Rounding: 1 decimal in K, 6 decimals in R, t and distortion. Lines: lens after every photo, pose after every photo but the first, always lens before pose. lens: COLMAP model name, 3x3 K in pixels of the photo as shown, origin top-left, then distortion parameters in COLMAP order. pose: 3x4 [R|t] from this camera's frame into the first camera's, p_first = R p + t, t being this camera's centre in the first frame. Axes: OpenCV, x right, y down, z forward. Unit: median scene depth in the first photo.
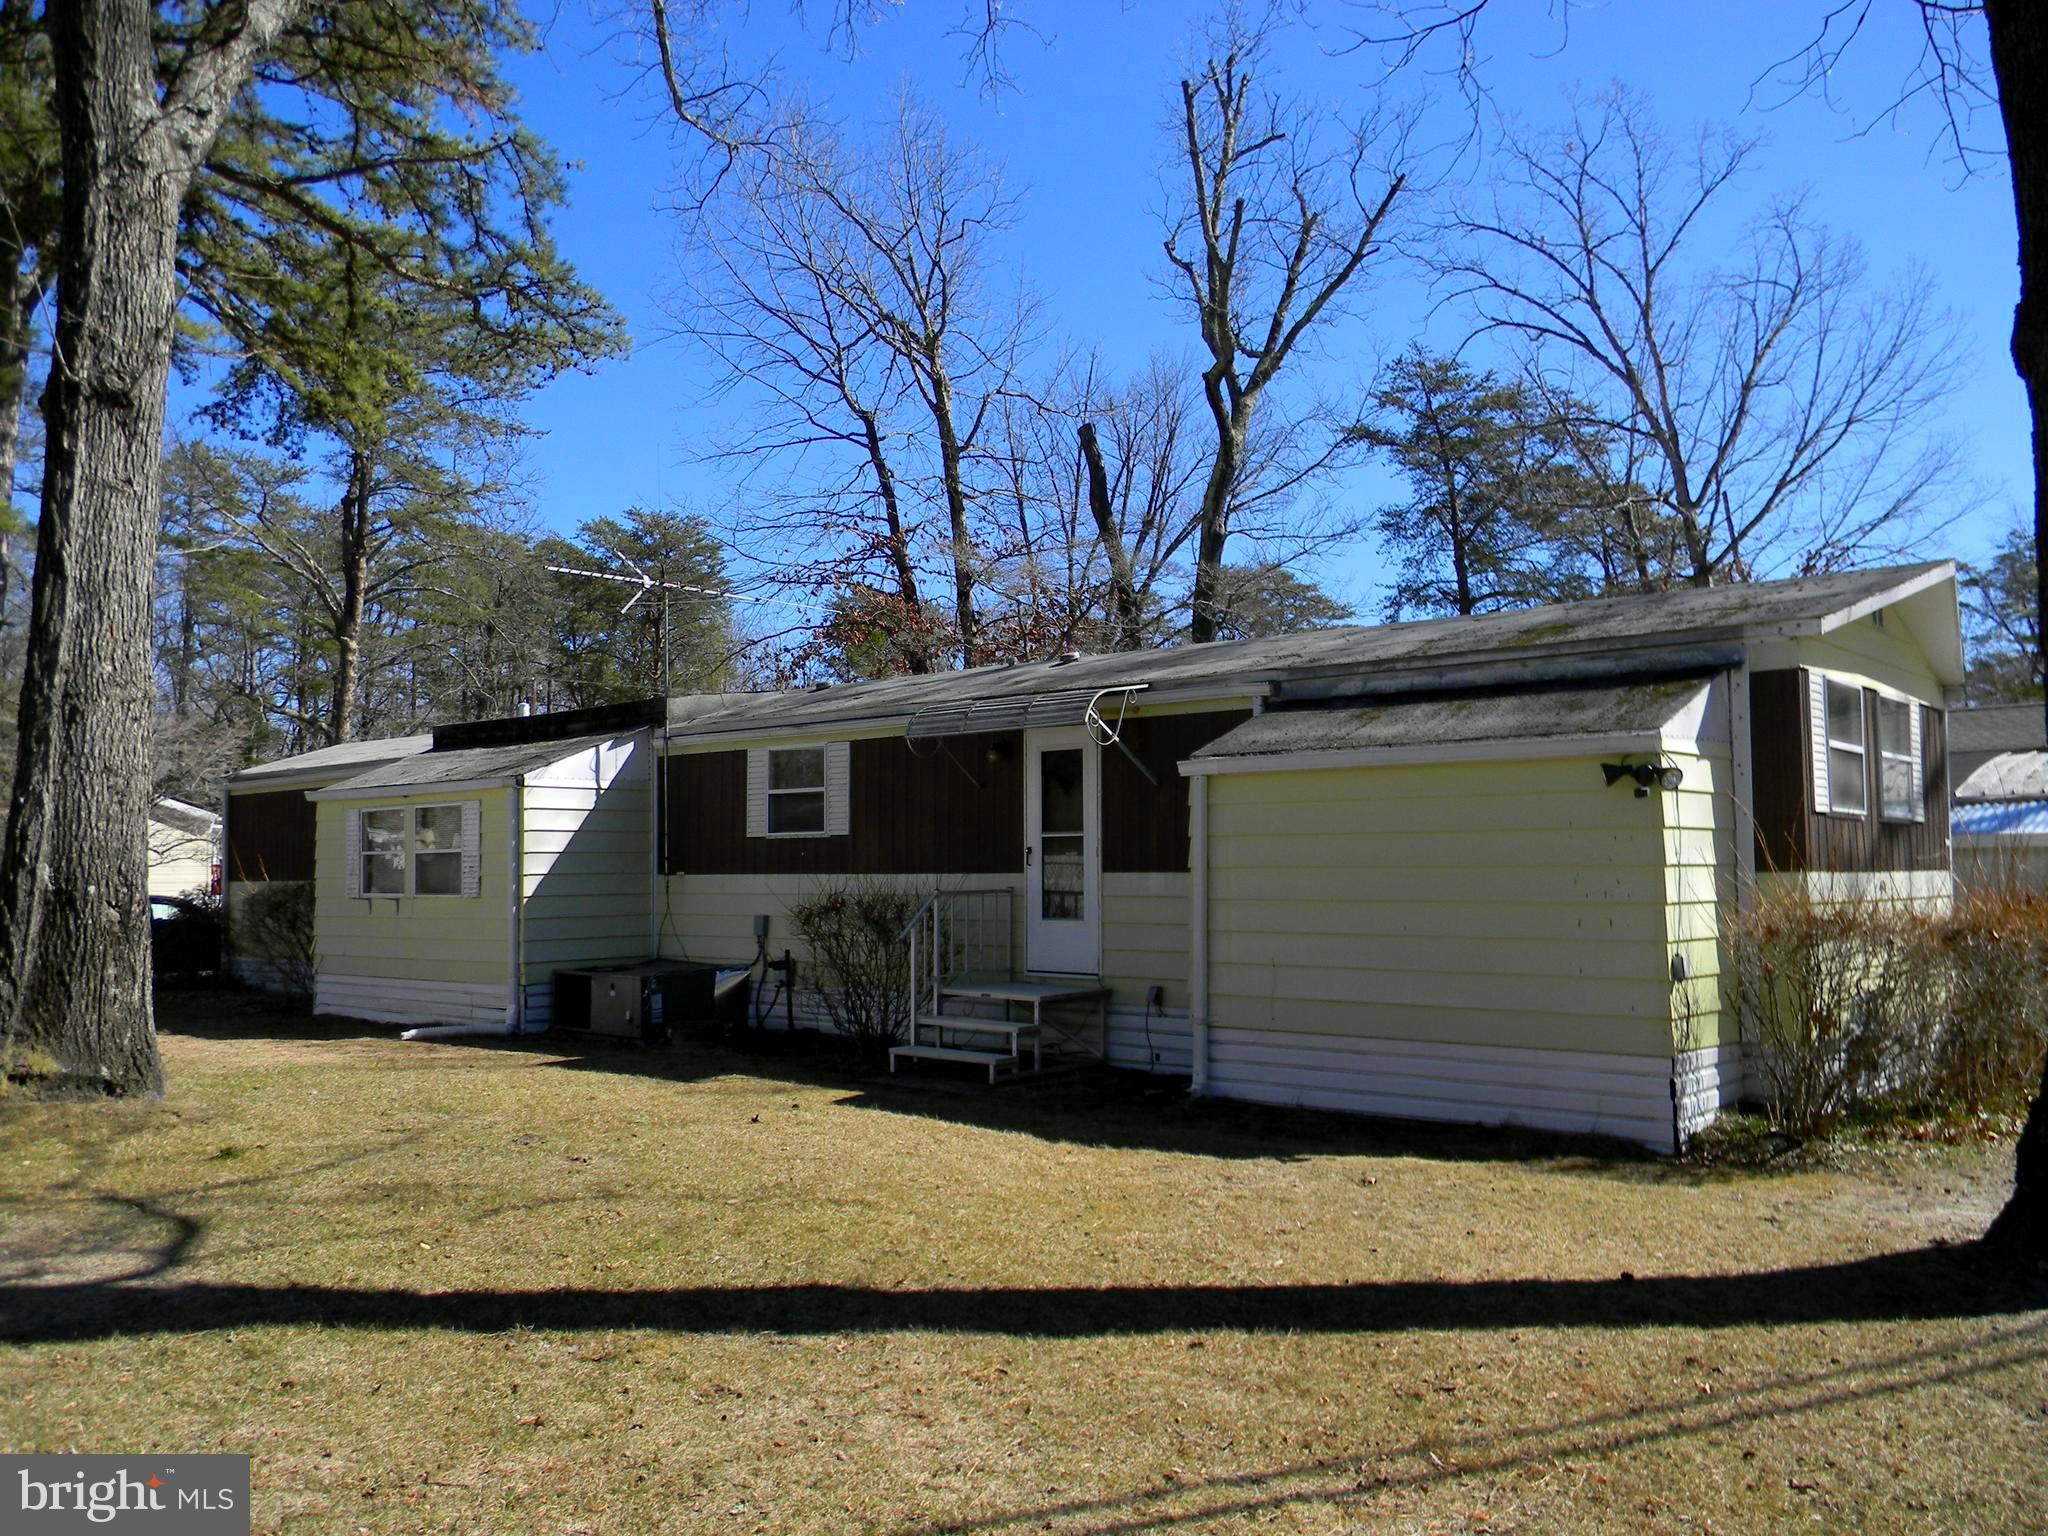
lens RADIAL K [[1642.3, 0, 1012.0], [0, 1642.3, 772.7], [0, 0, 1]] dist [0.044331, -0.044225]
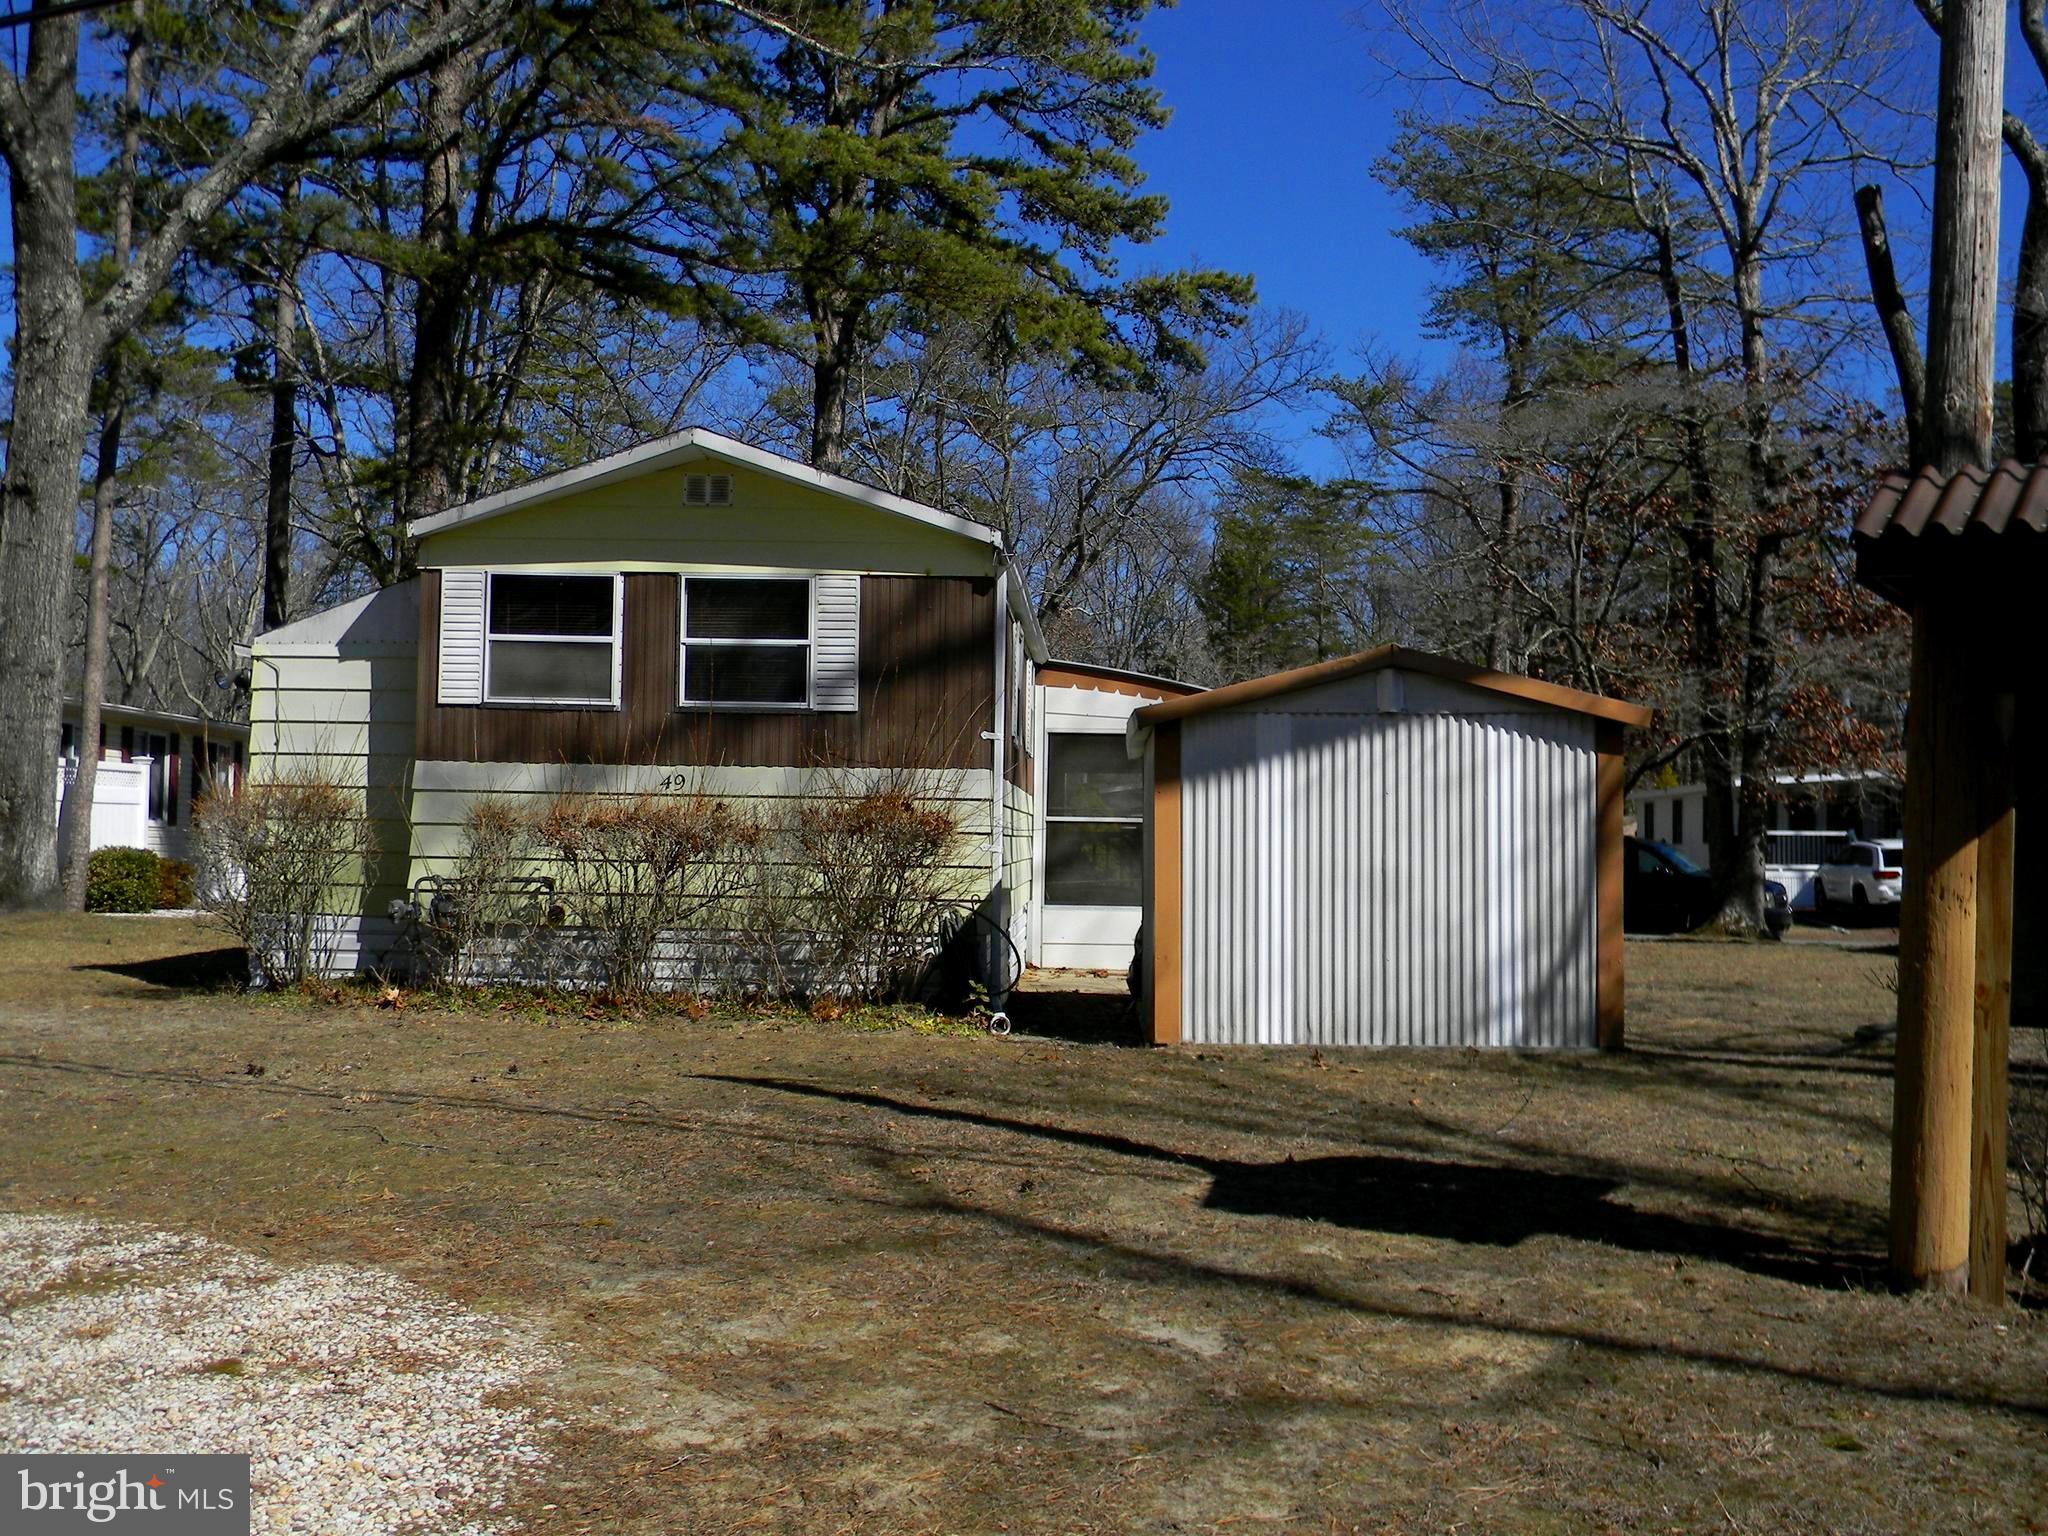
lens RADIAL K [[2168.1, 0, 1024.0], [0, 2168.1, 768.0], [0, 0, 1]] dist [0.031011, -0.031700]
pose [[0.640906, -0.017217, -0.767426, 1.277581], [0.033315, 0.999430, 0.005401, 0.050030], [0.766896, -0.029028, 0.641115, 0.275900]]
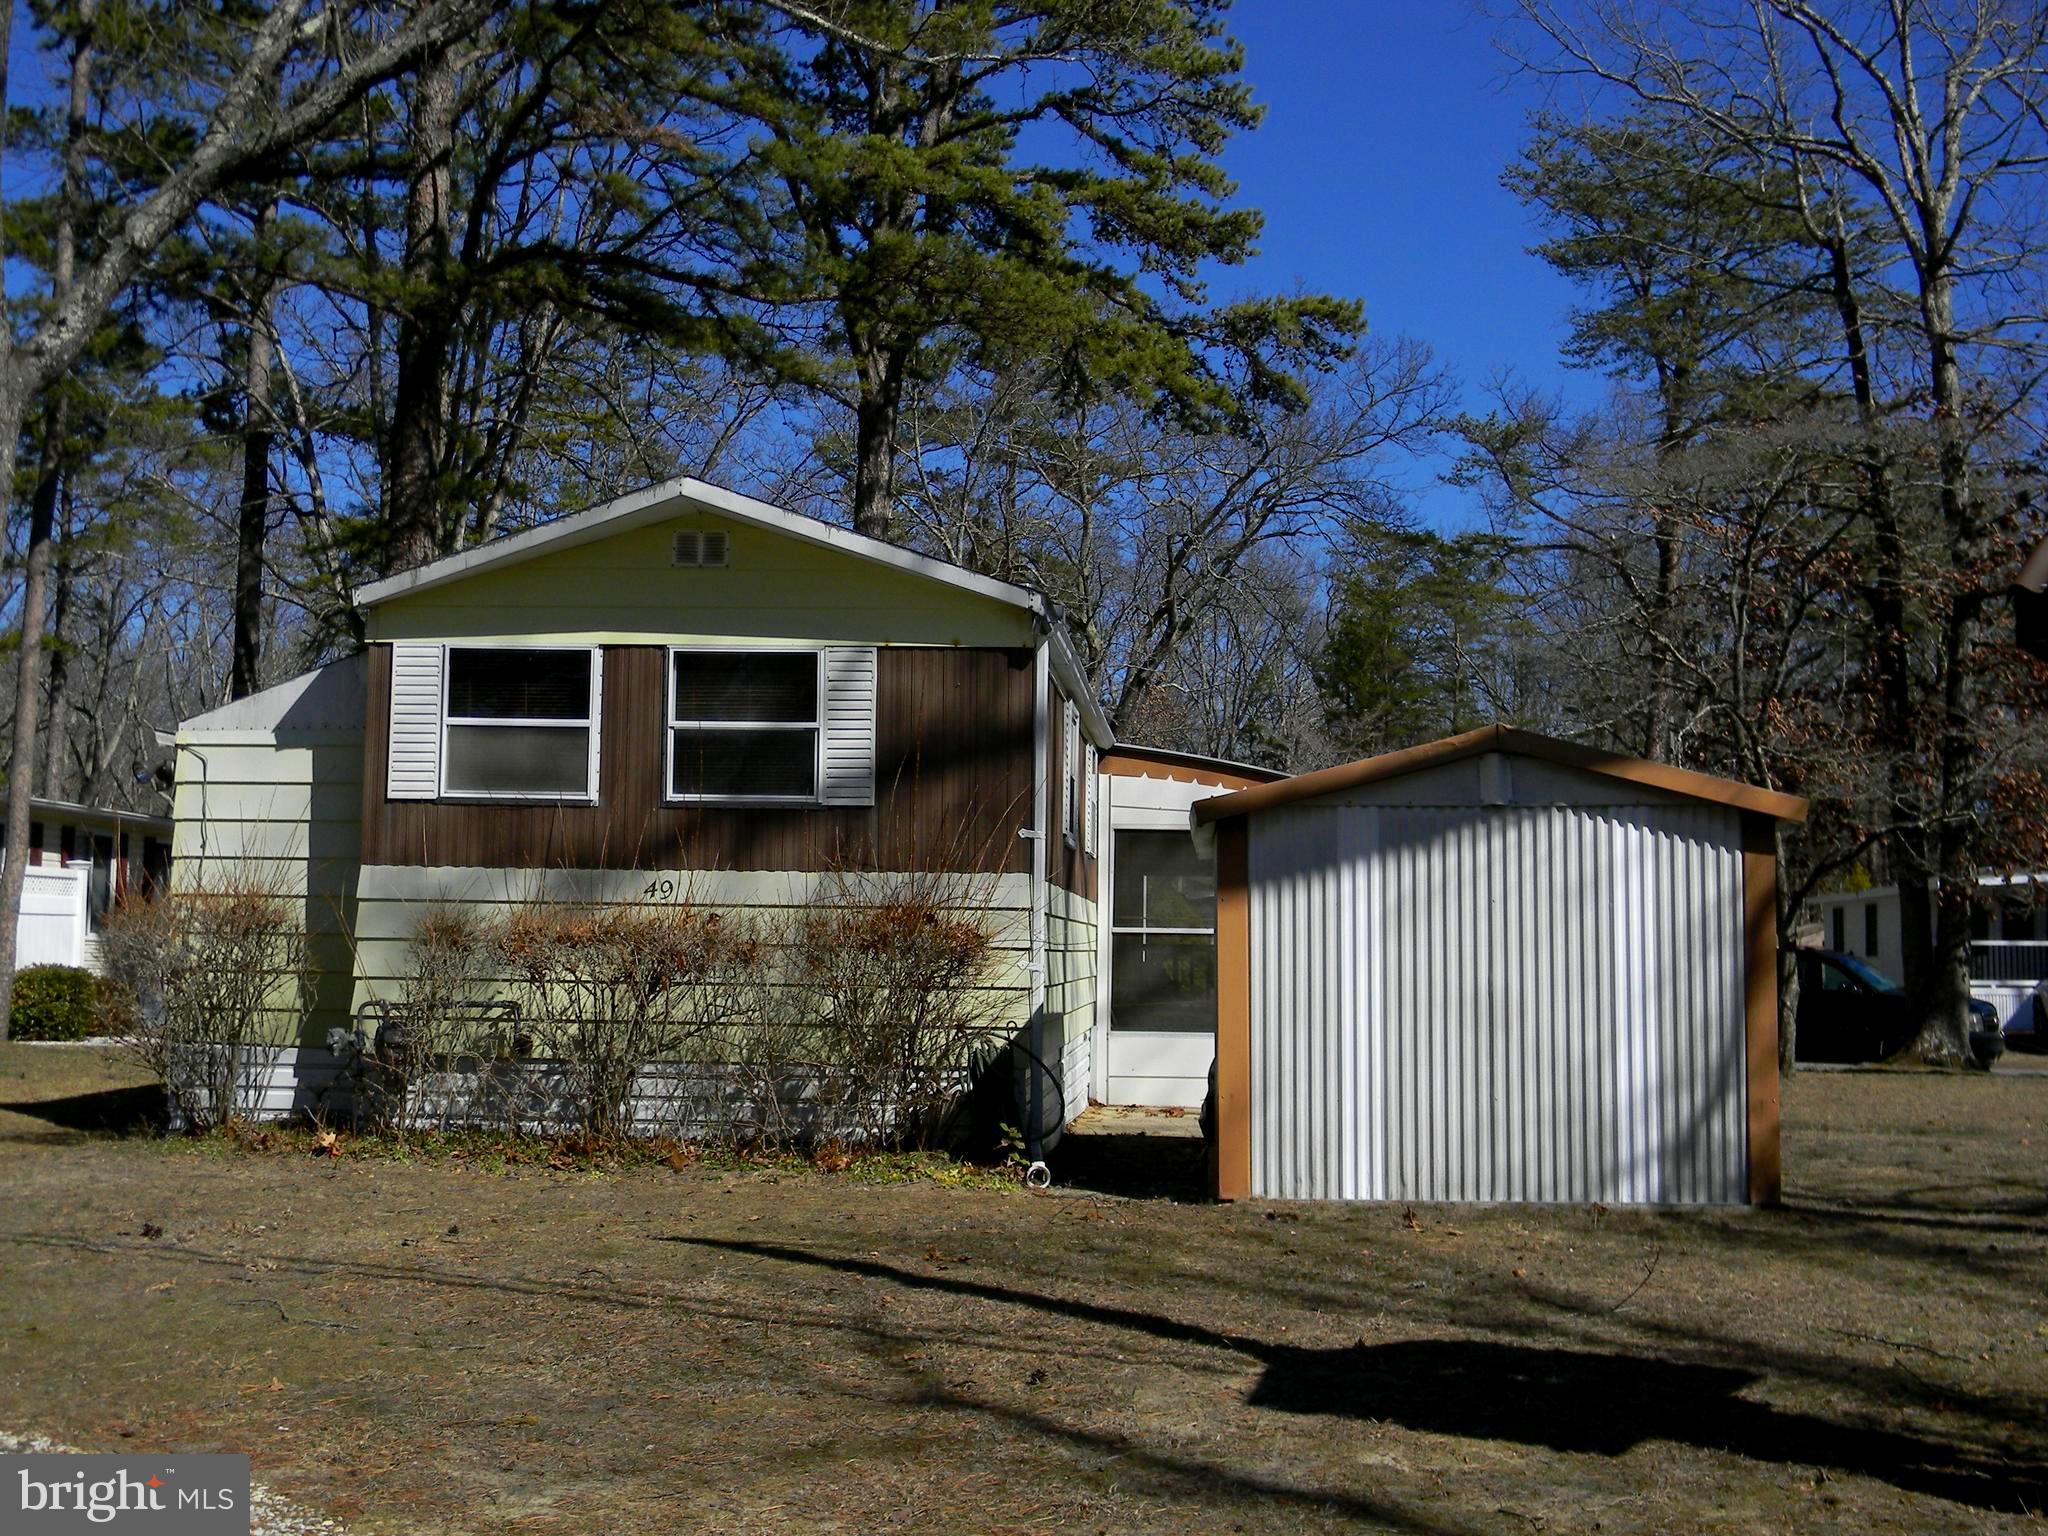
lens RADIAL K [[2500.3, 0, 1038.1], [0, 2500.3, 777.7], [0, 0, 1]] dist [0.034255, -0.065558]
pose [[0.617640, -0.047739, -0.785011, 1.274827], [0.036419, 0.998821, -0.032087, 0.049616], [0.785618, -0.008771, 0.618650, 0.300210]]
